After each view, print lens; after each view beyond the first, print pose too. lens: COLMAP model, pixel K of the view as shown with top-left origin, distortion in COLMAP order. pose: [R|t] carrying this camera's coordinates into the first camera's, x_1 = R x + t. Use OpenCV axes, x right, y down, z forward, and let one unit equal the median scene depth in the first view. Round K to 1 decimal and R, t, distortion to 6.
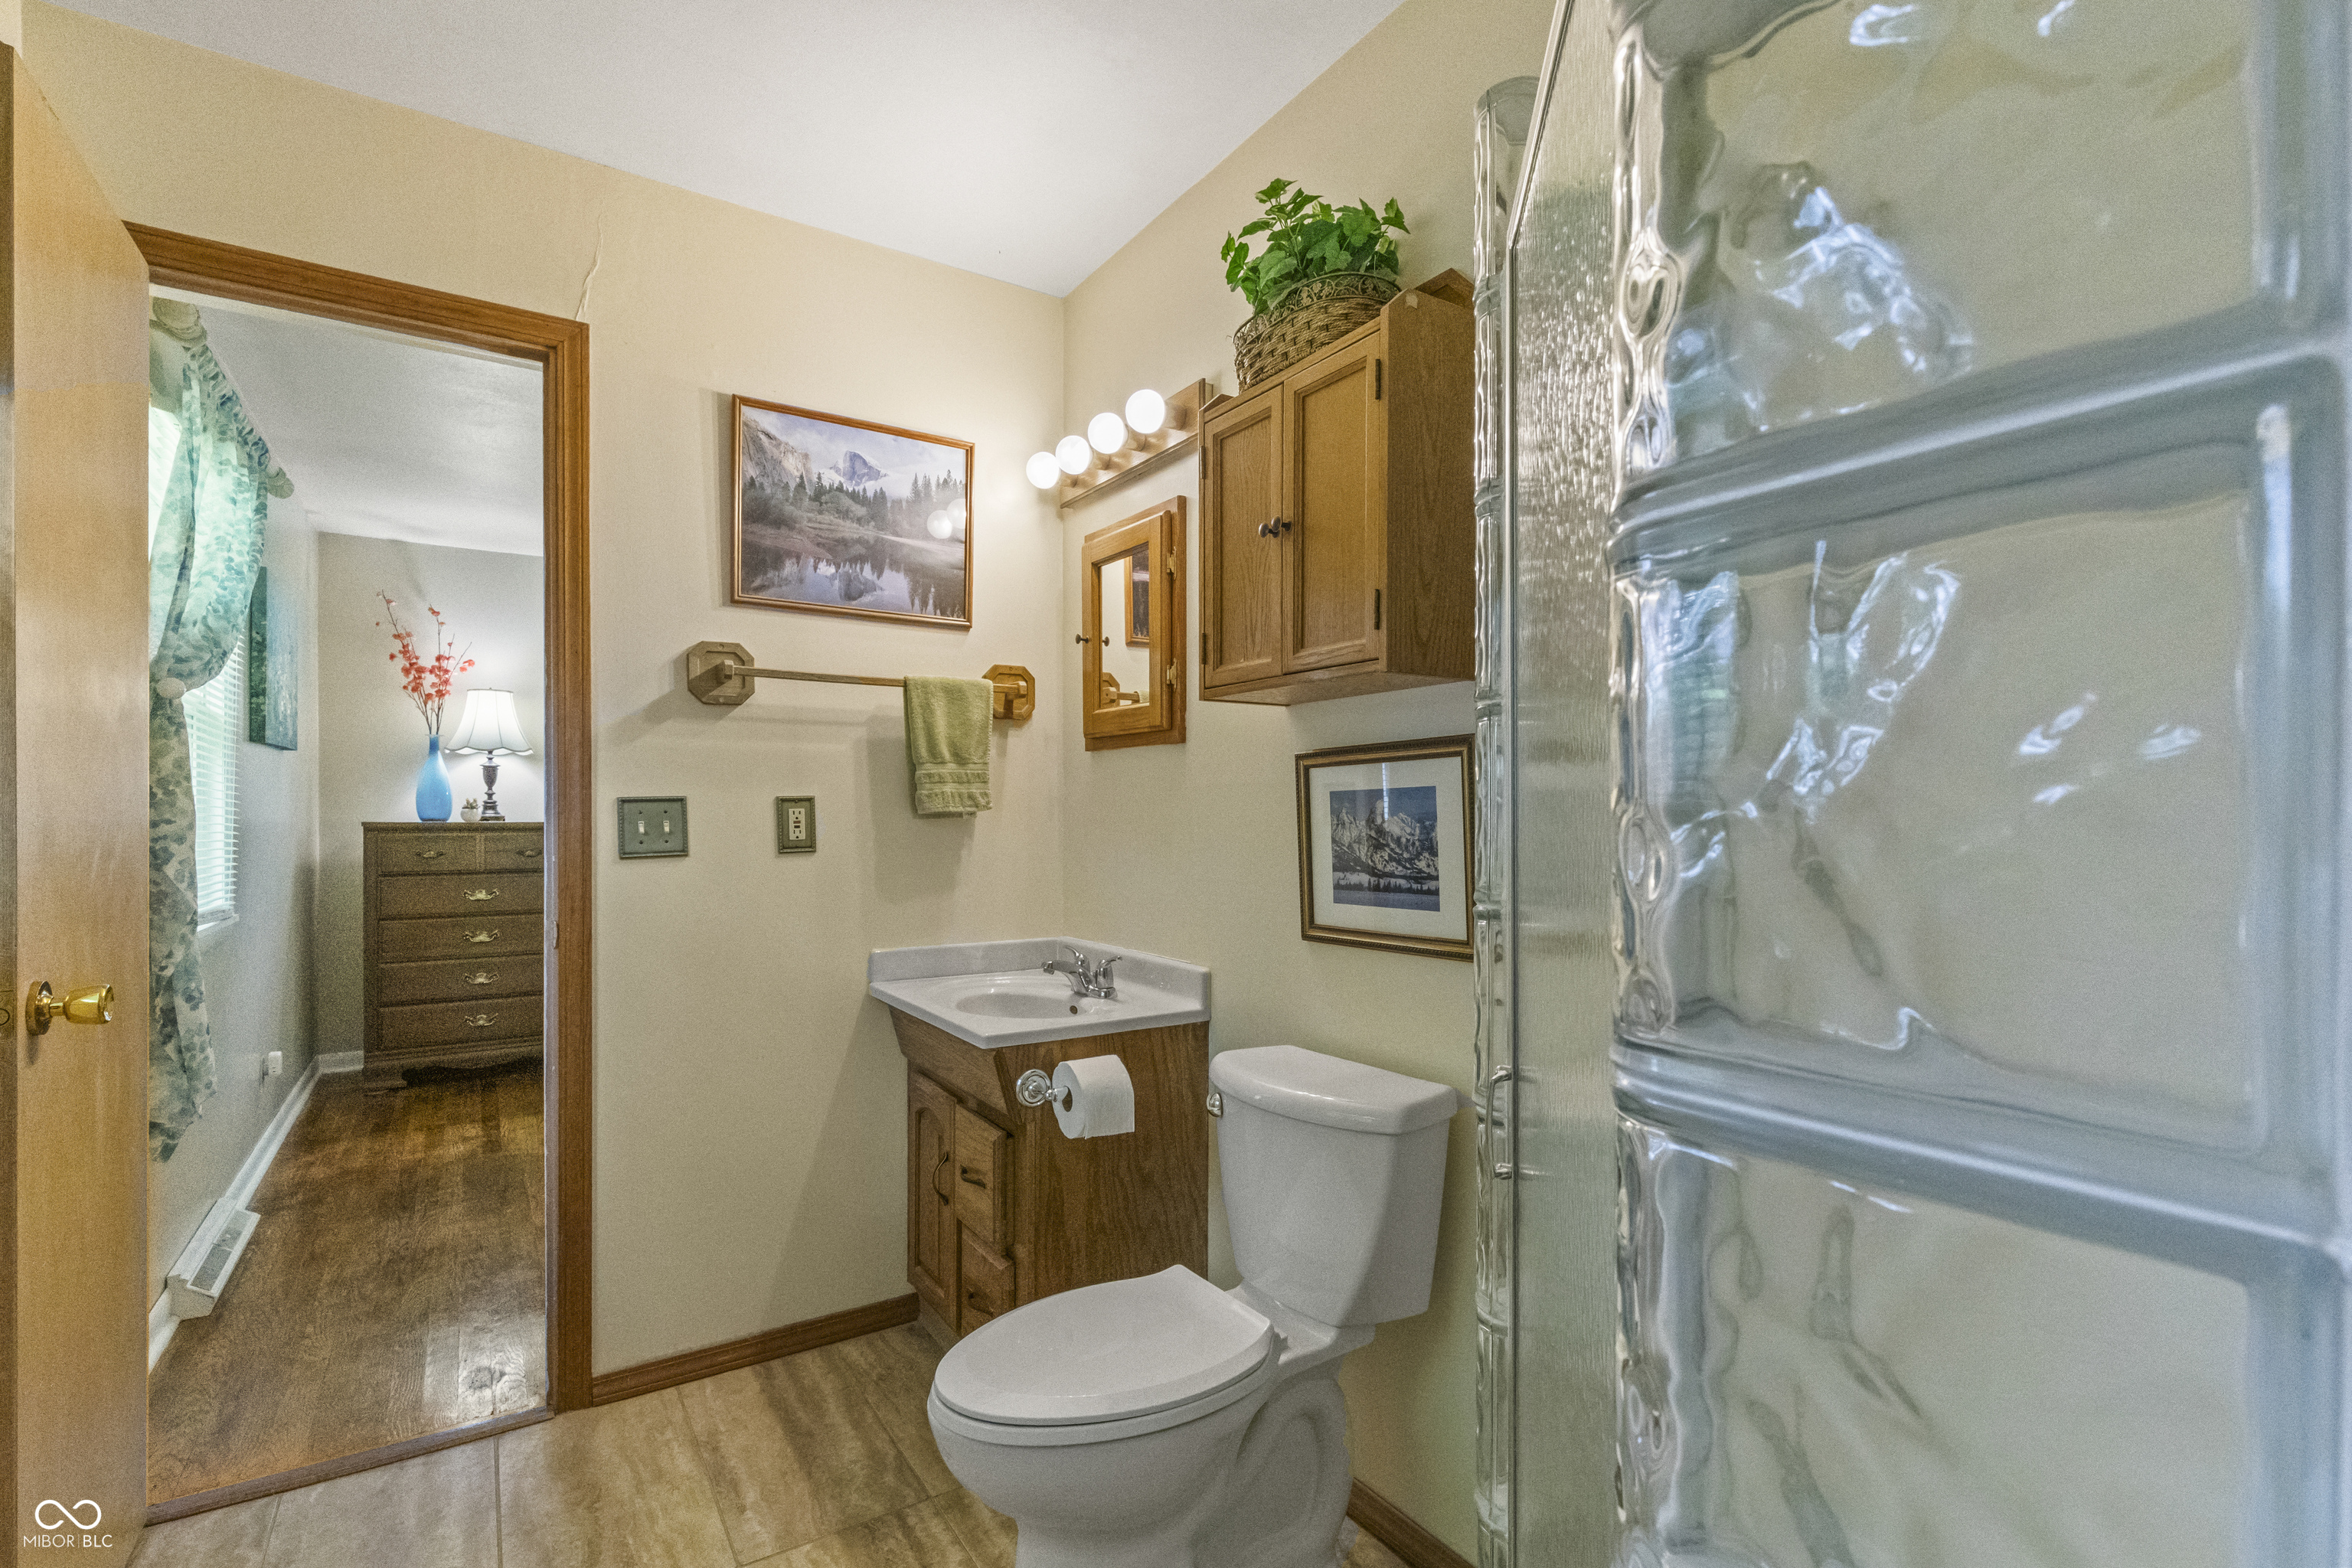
lens RADIAL K [[1061.1, 0, 1184.3], [0, 1061.1, 793.8], [0, 0, 1]] dist [0.001018, -0.000827]
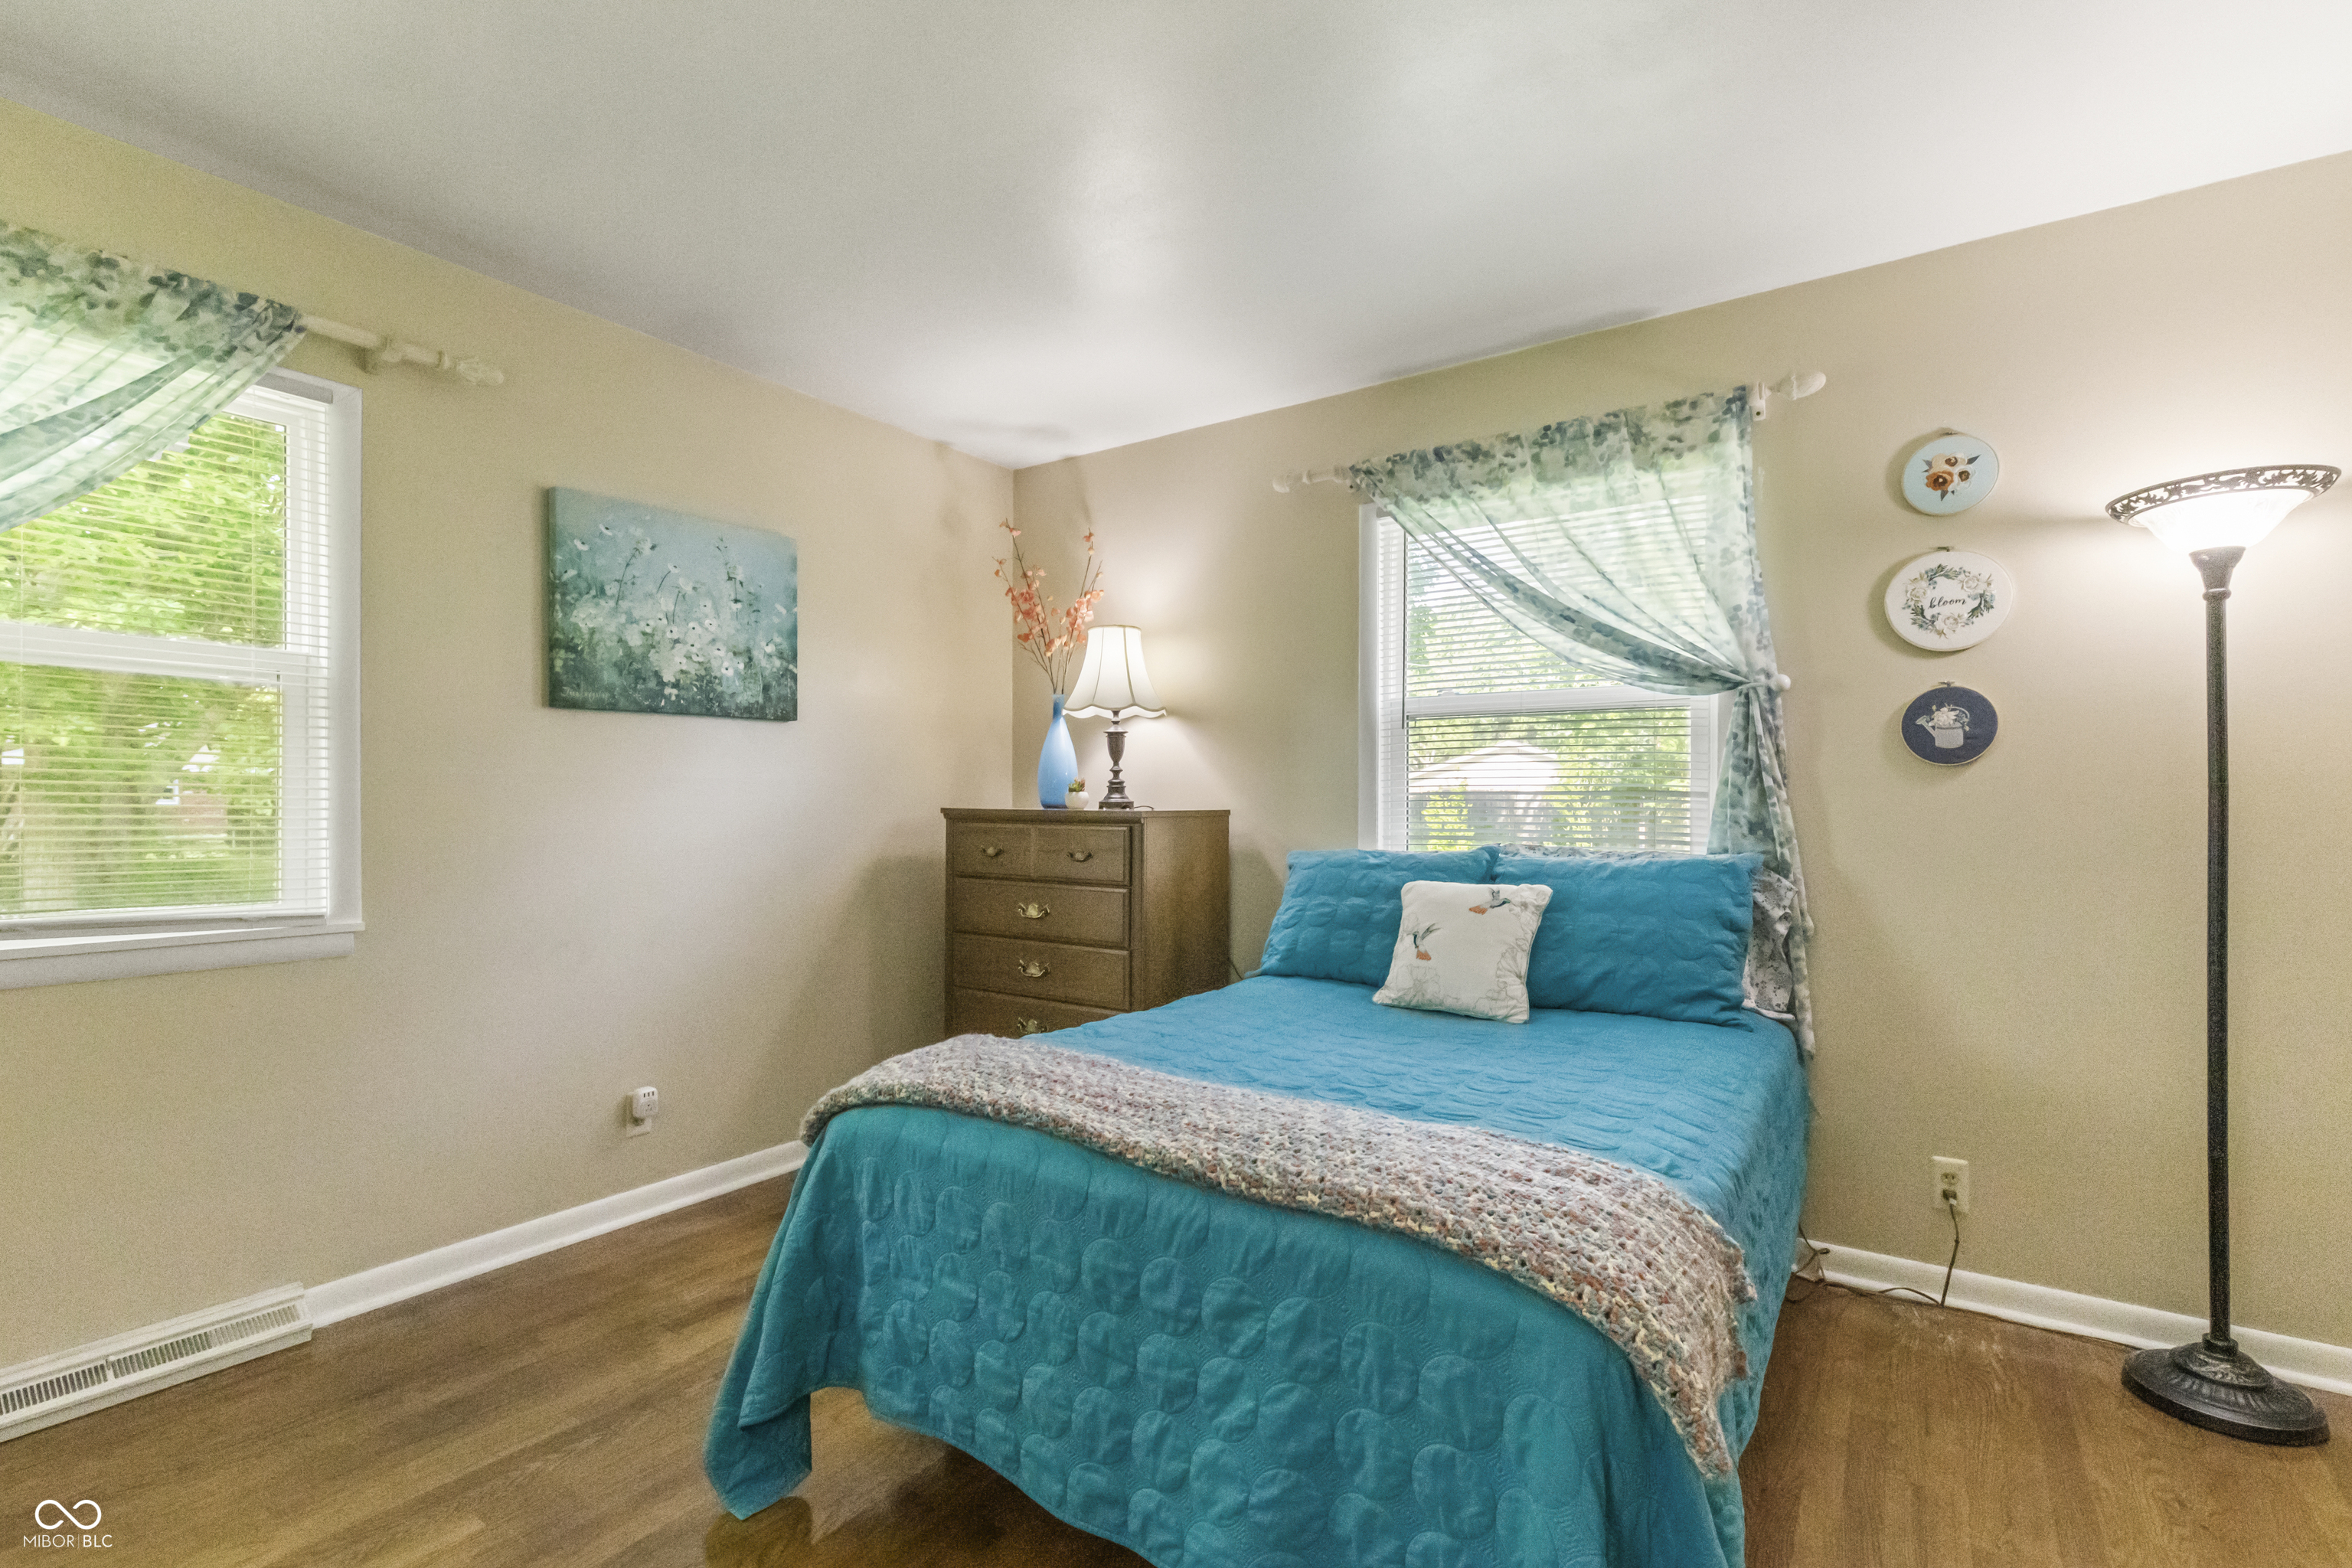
lens RADIAL K [[1061.1, 0, 1184.3], [0, 1061.1, 793.8], [0, 0, 1]] dist [0.001018, -0.000827]
pose [[0.365826, -0.002608, -0.930680, 0.038547], [0.019953, 0.999788, 0.005041, 0.014471], [0.930469, -0.020414, 0.365800, 0.835699]]
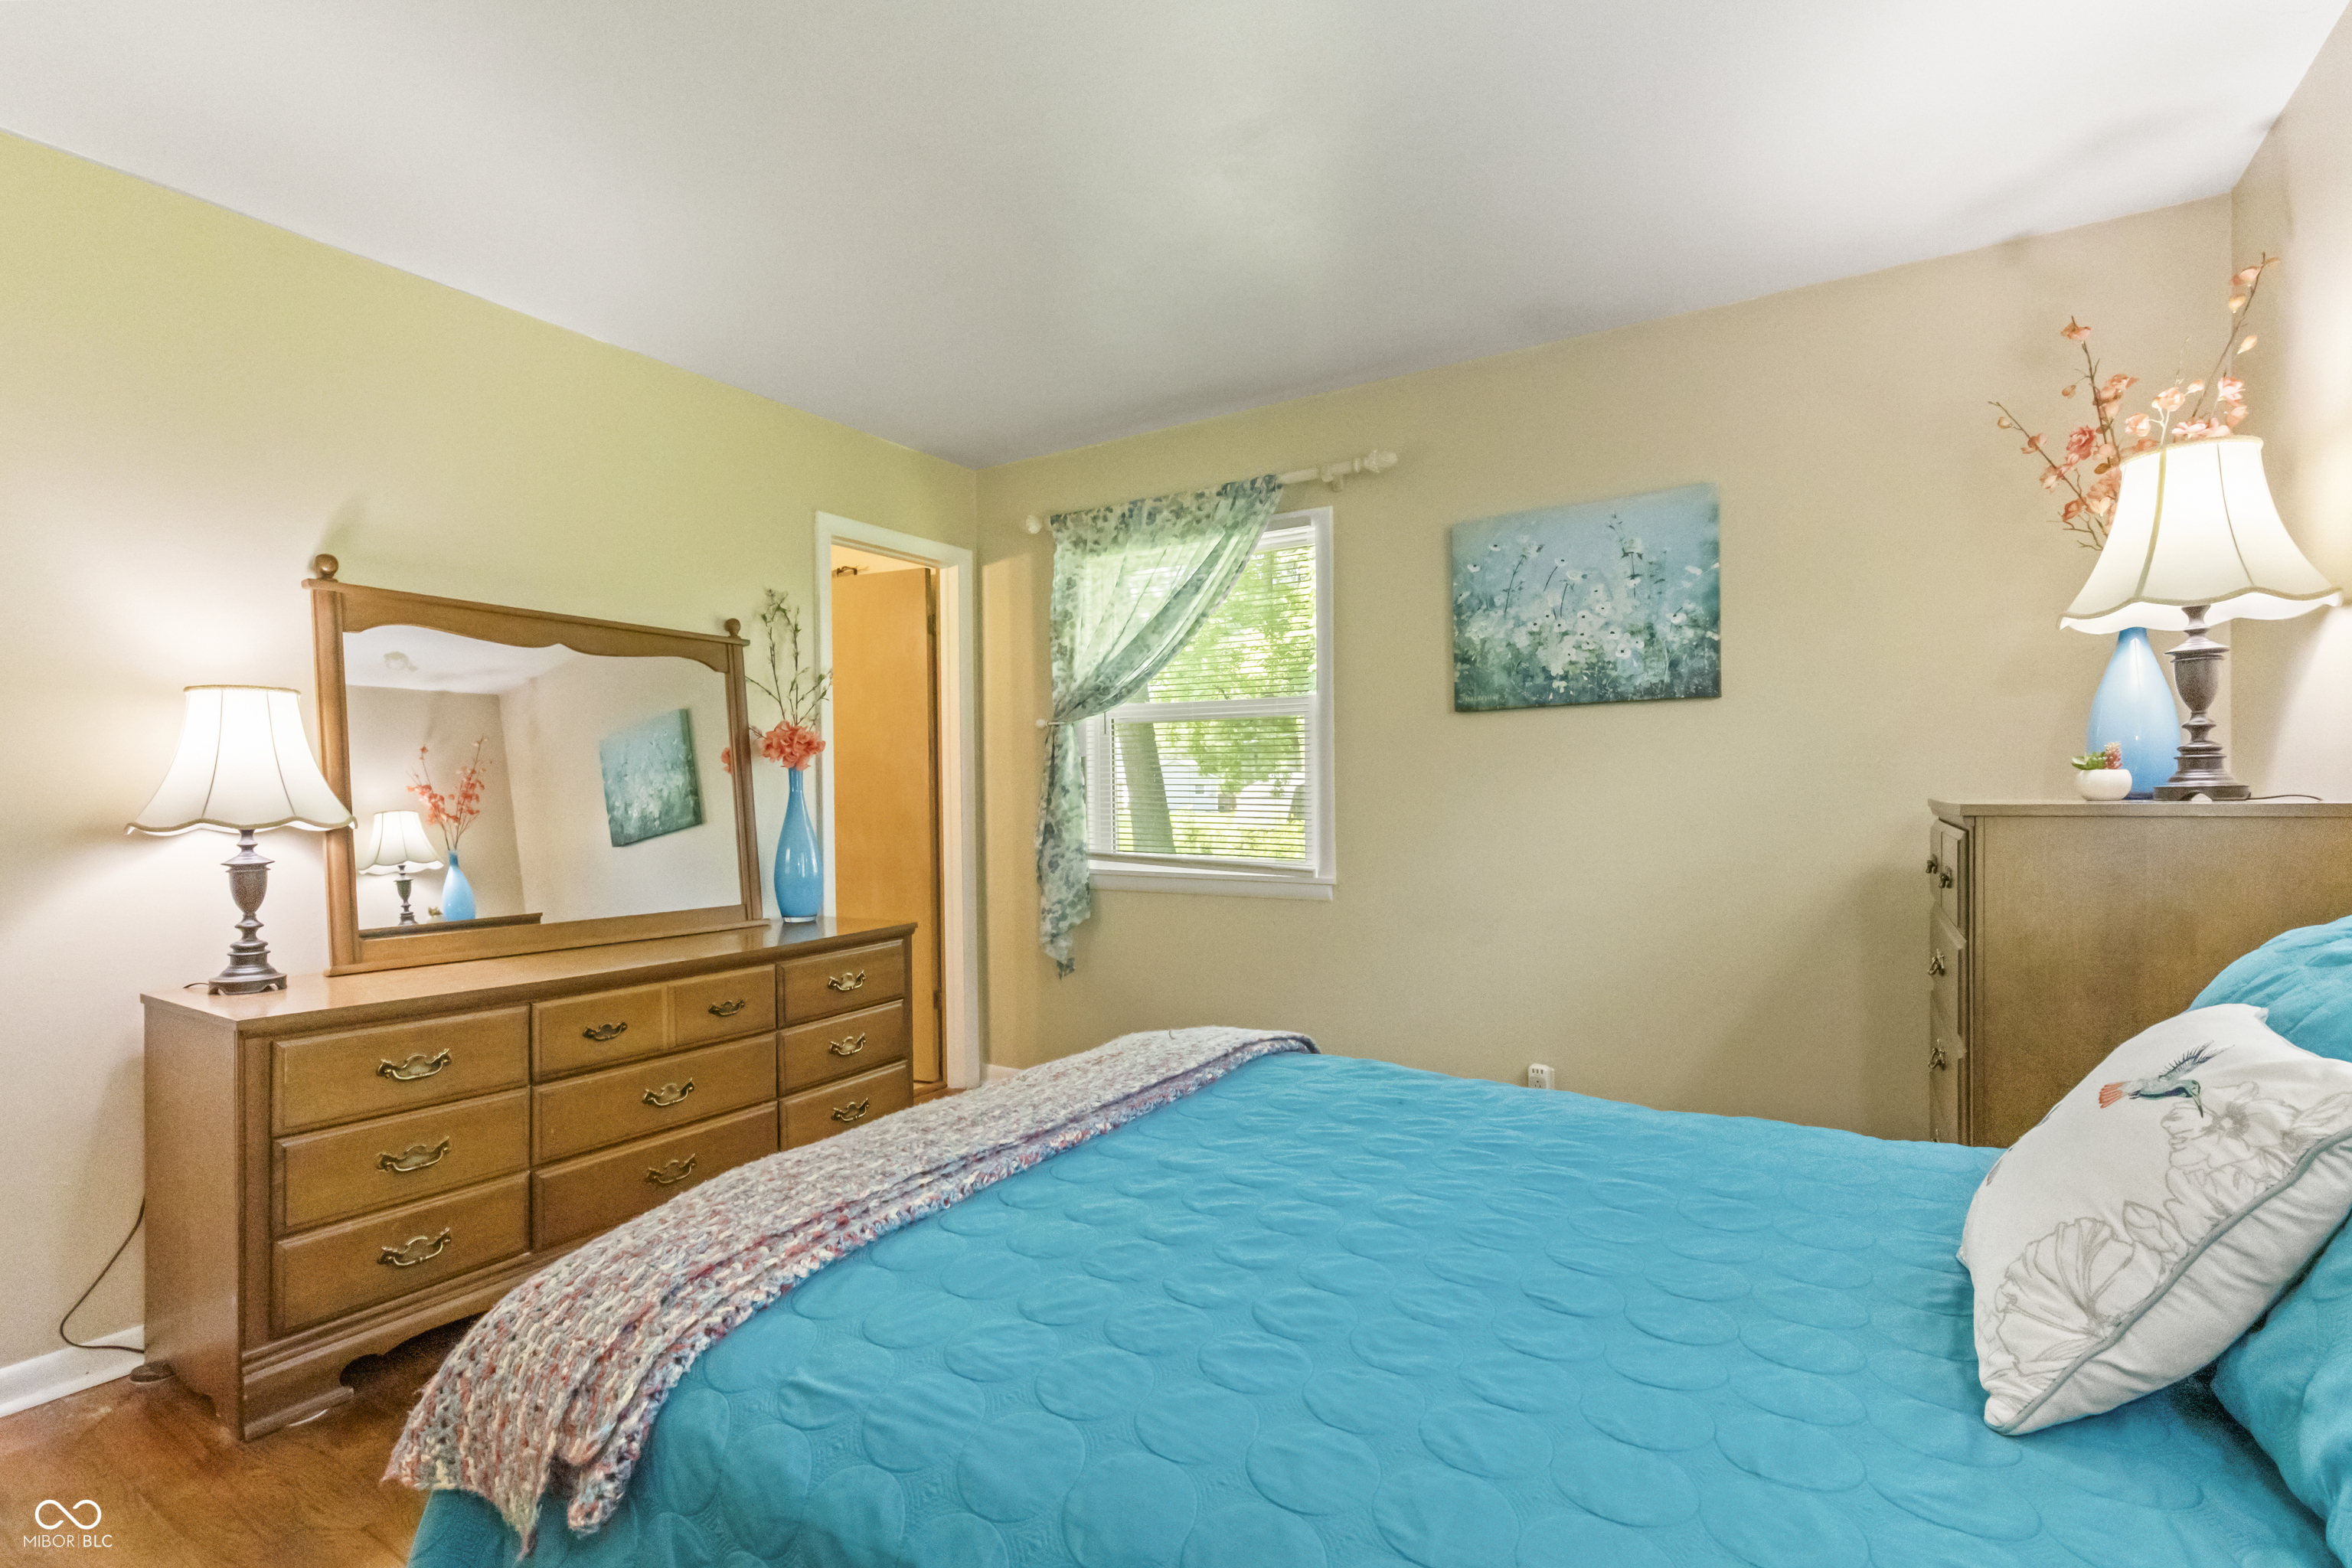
lens RADIAL K [[1061.1, 0, 1184.3], [0, 1061.1, 793.8], [0, 0, 1]] dist [0.001018, -0.000827]
pose [[-0.914319, 0.007922, -0.404918, -0.193924], [0.019300, 0.999525, -0.024025, 0.028228], [0.404535, -0.029781, -0.914037, 1.281997]]
